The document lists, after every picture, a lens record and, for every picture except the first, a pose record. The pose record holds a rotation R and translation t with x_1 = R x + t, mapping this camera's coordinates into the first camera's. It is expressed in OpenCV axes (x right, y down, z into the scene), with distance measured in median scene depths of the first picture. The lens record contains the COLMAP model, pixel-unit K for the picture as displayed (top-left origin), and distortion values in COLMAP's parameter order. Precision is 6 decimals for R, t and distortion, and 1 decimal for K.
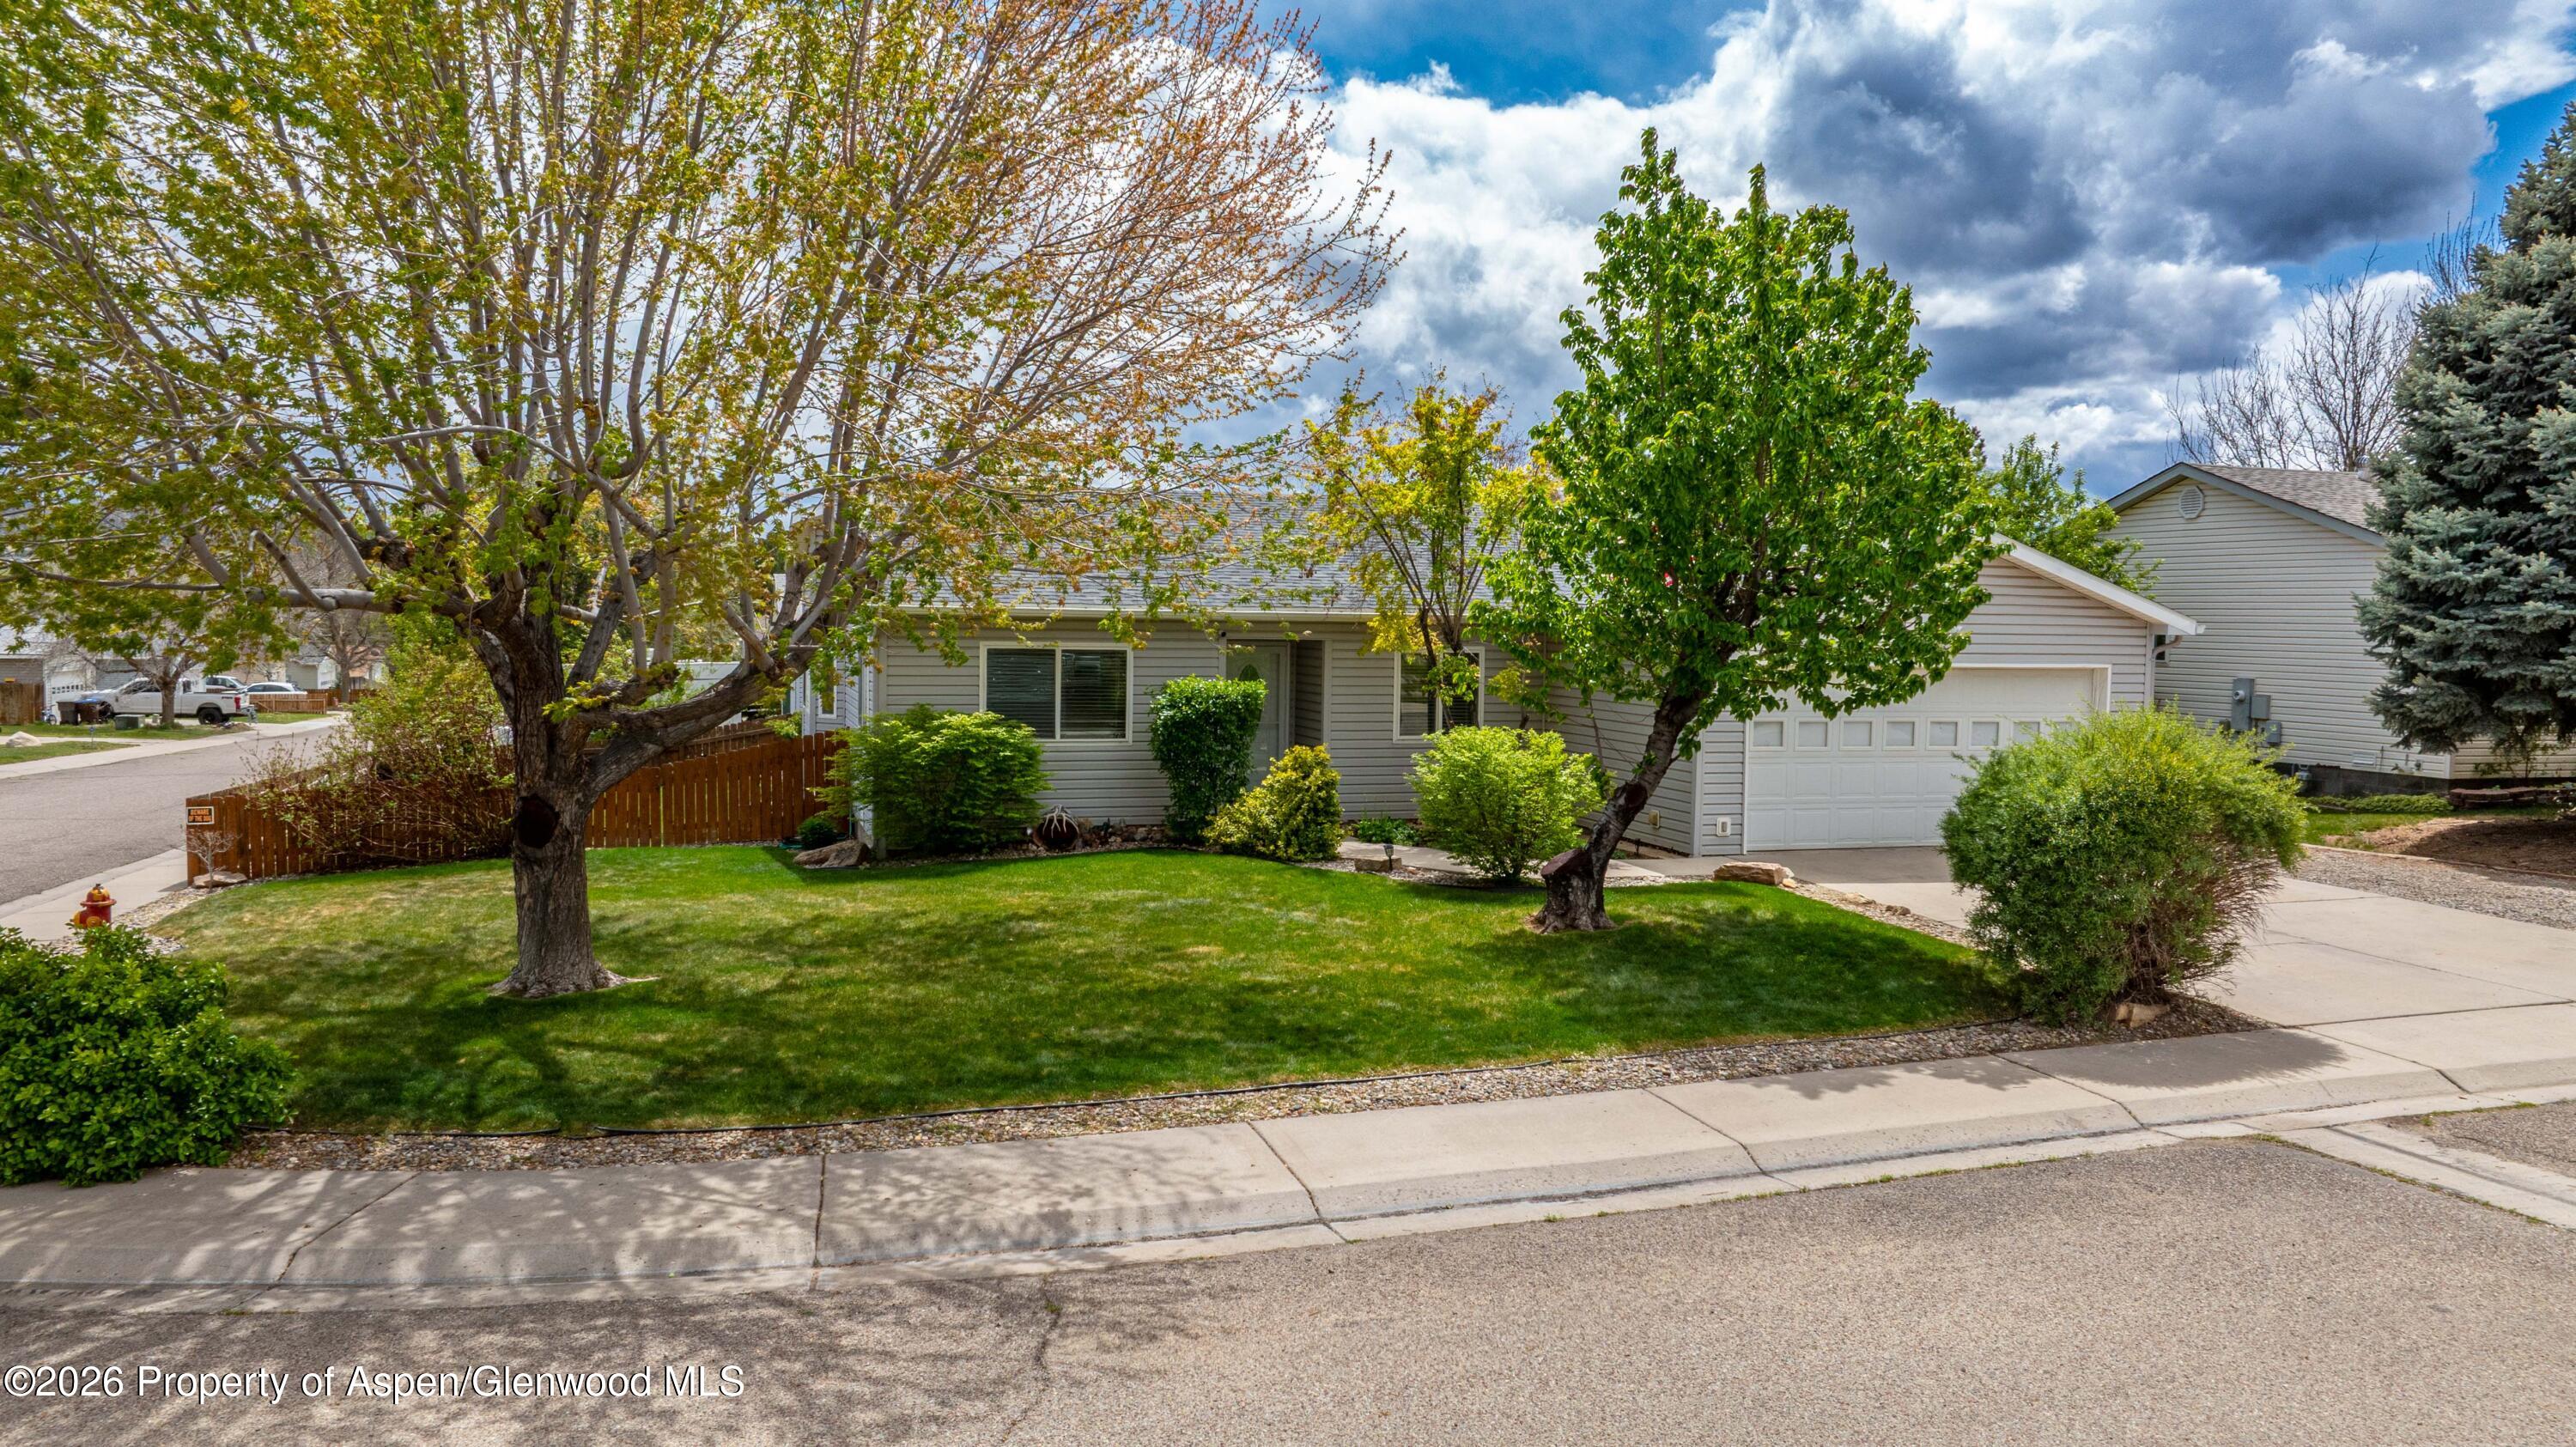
lens RADIAL K [[1798.2, 0, 1293.8], [0, 1798.2, 717.2], [0, 0, 1]] dist [-0.033907, -0.001790]
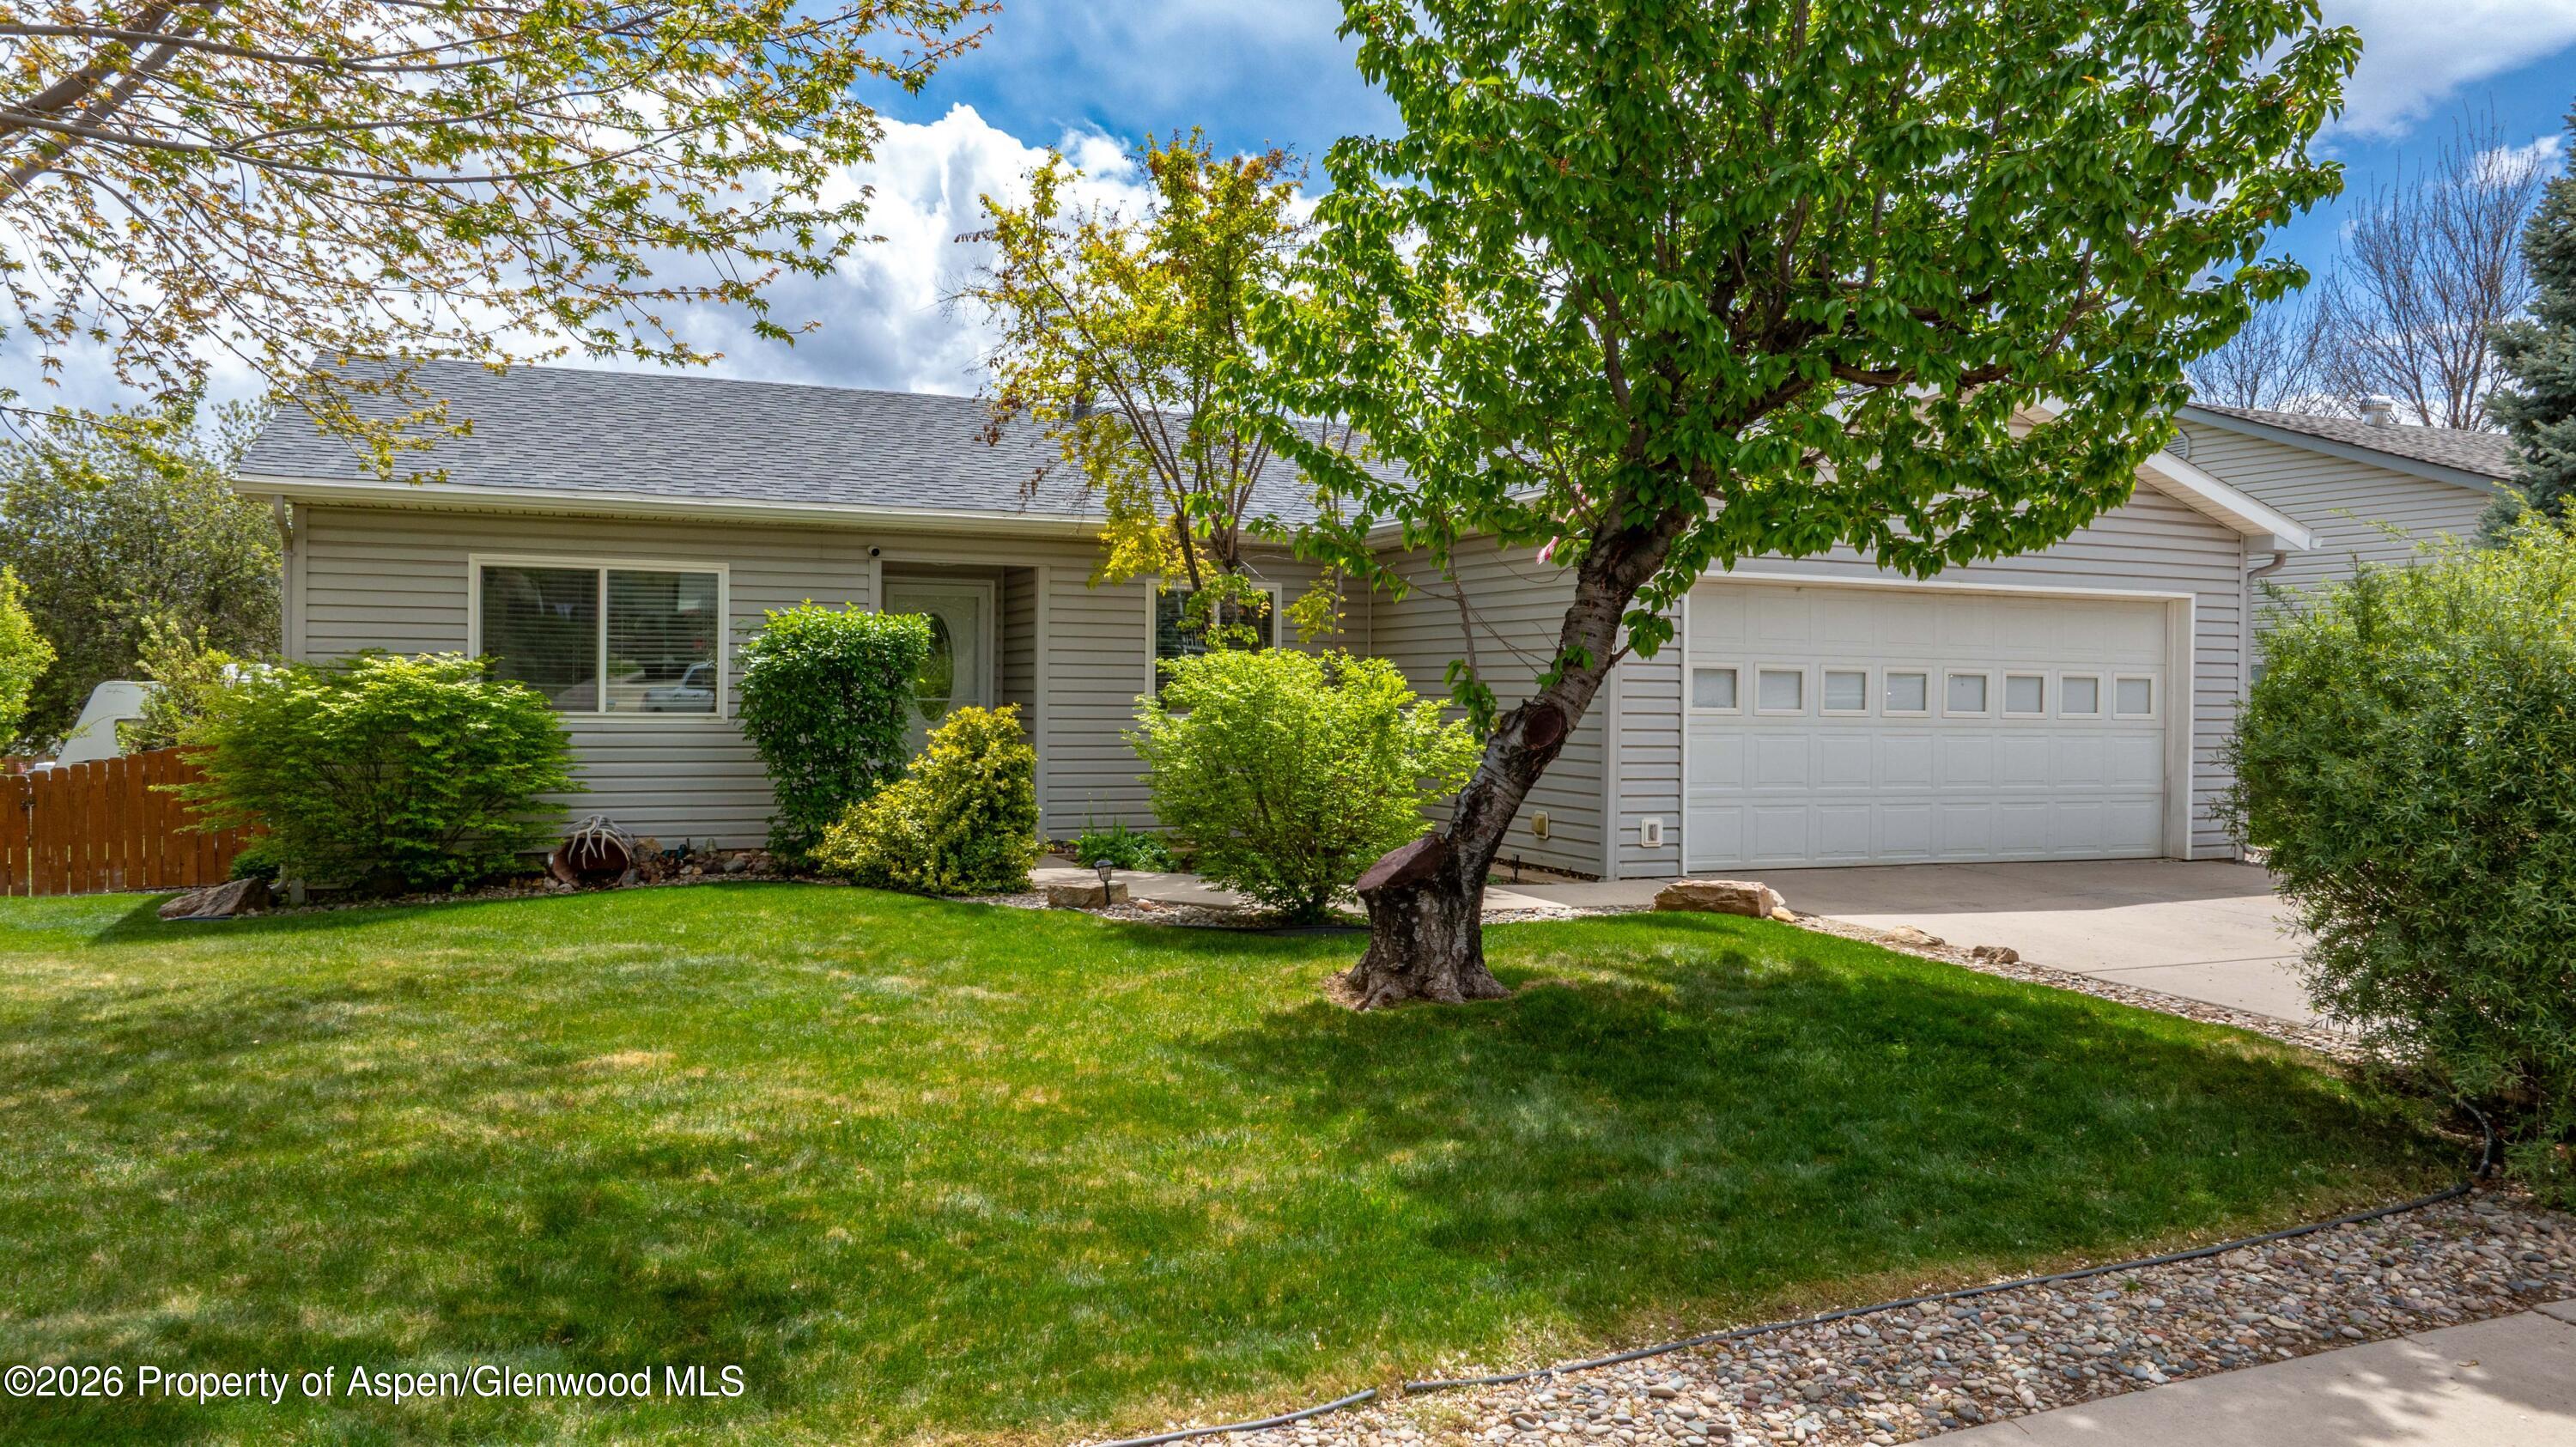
lens RADIAL K [[1798.2, 0, 1293.8], [0, 1798.2, 717.2], [0, 0, 1]] dist [-0.033907, -0.001790]
pose [[0.995775, -0.005502, 0.091665, 0.060408], [0.009319, 0.999105, -0.041259, 0.048428], [-0.091356, 0.041939, 0.994935, 0.407518]]
